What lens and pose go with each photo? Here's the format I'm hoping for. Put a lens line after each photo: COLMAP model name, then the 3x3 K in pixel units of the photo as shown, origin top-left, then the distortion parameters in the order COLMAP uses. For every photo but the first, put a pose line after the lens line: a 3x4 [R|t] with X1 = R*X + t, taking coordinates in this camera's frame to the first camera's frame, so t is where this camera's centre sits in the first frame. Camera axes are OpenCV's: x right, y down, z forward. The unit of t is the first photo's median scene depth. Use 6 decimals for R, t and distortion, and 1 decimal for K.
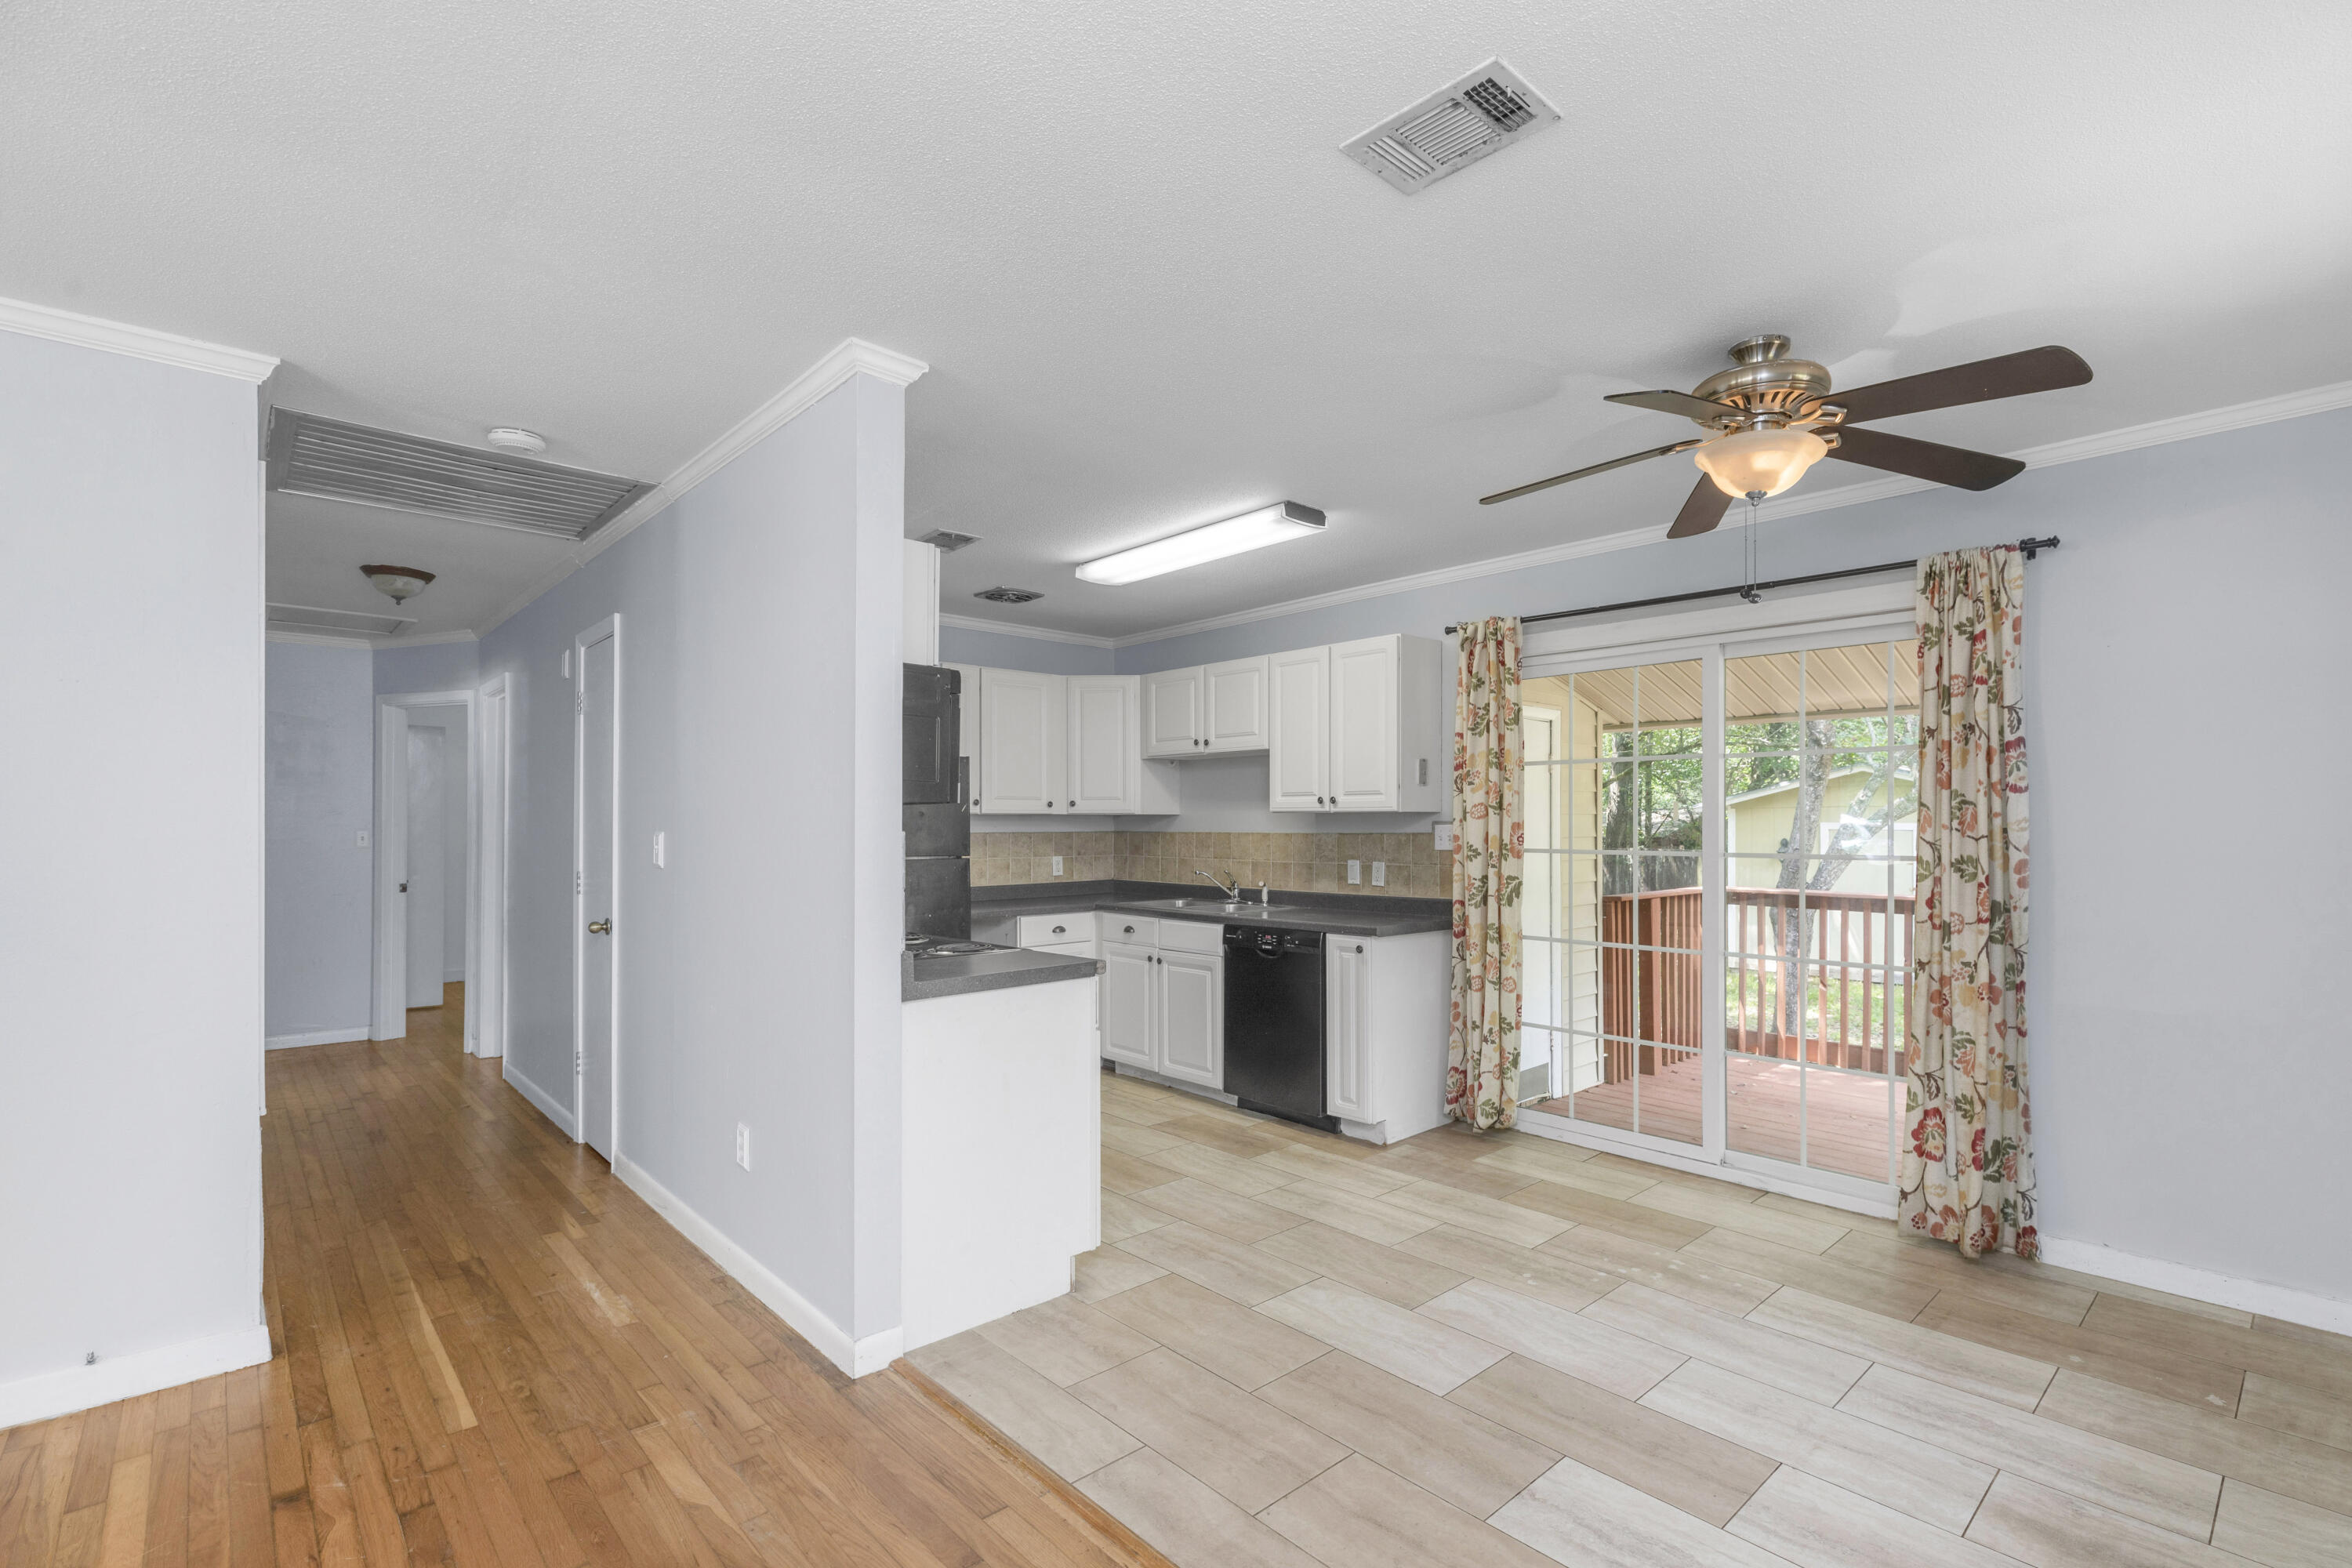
lens RADIAL K [[1073.1, 0, 1197.3], [0, 1073.1, 819.2], [0, 0, 1]] dist [0.002444, -0.000507]
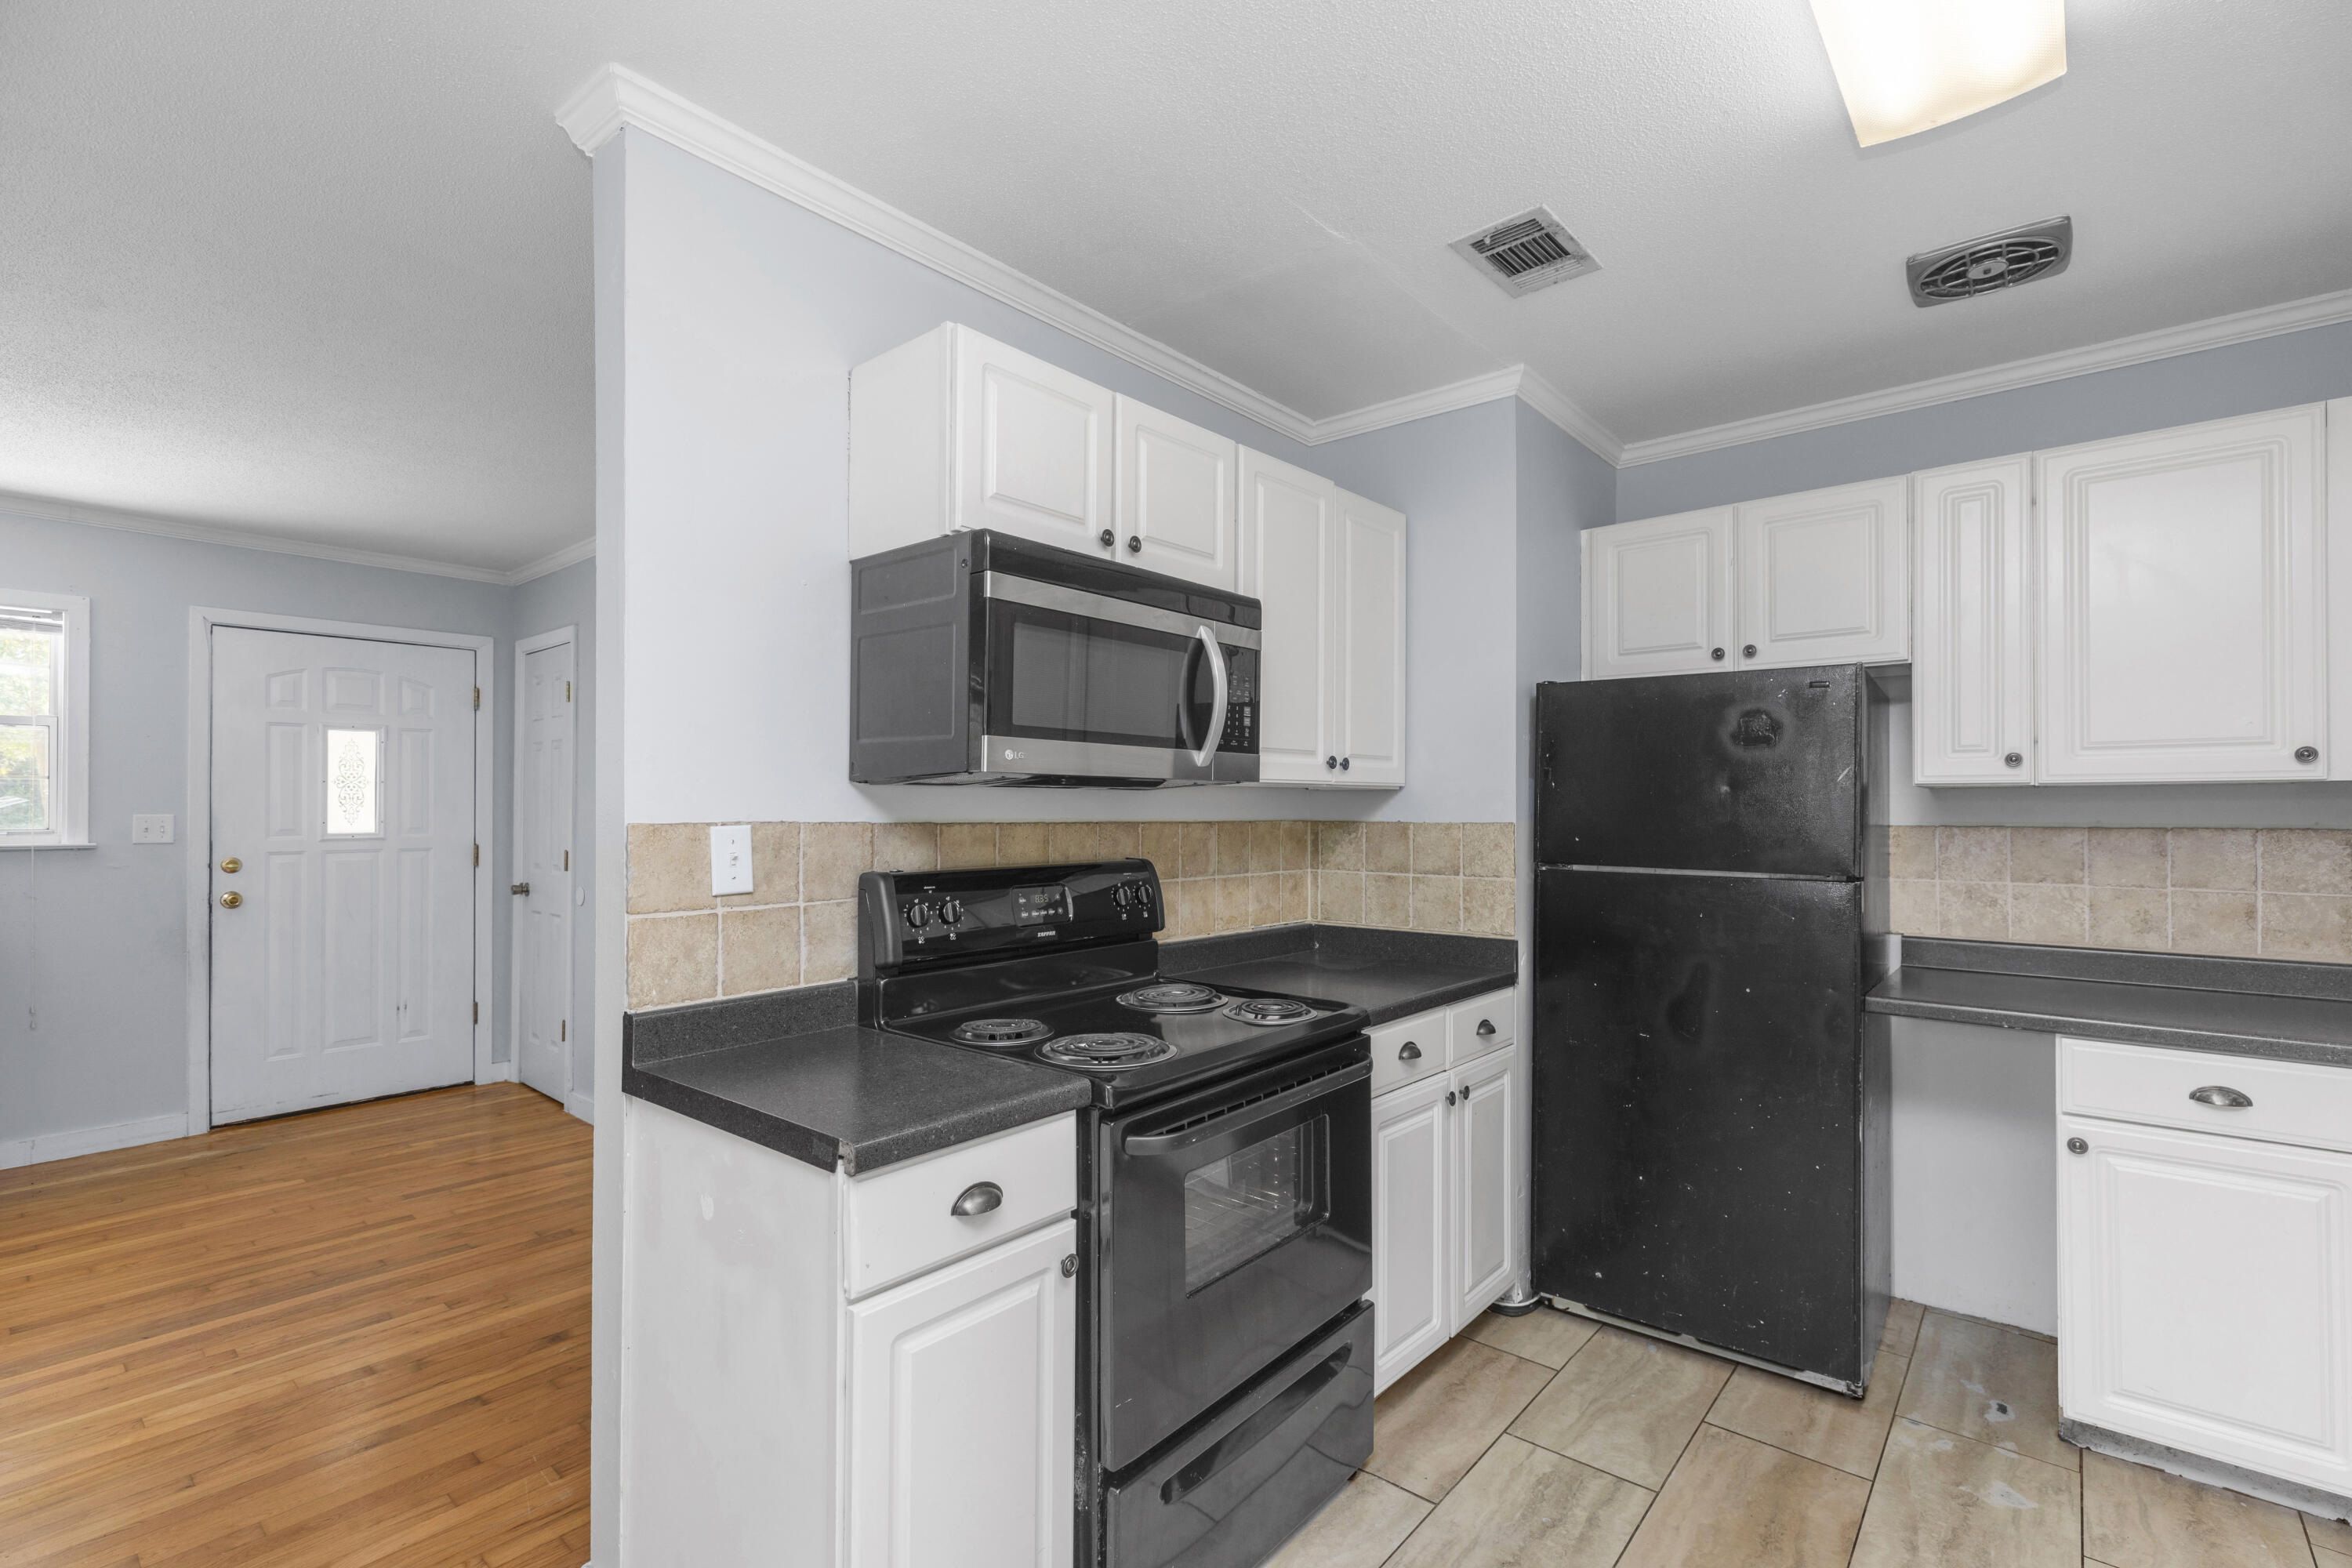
lens RADIAL K [[1045.4, 0, 1184.6], [0, 1045.4, 800.9], [0, 0, 1]] dist [0.003643, -0.000191]
pose [[0.122247, -0.005744, -0.992483, 0.252879], [0.005380, 0.999972, -0.005125, 0.003035], [0.992485, -0.004713, 0.122274, 0.835728]]
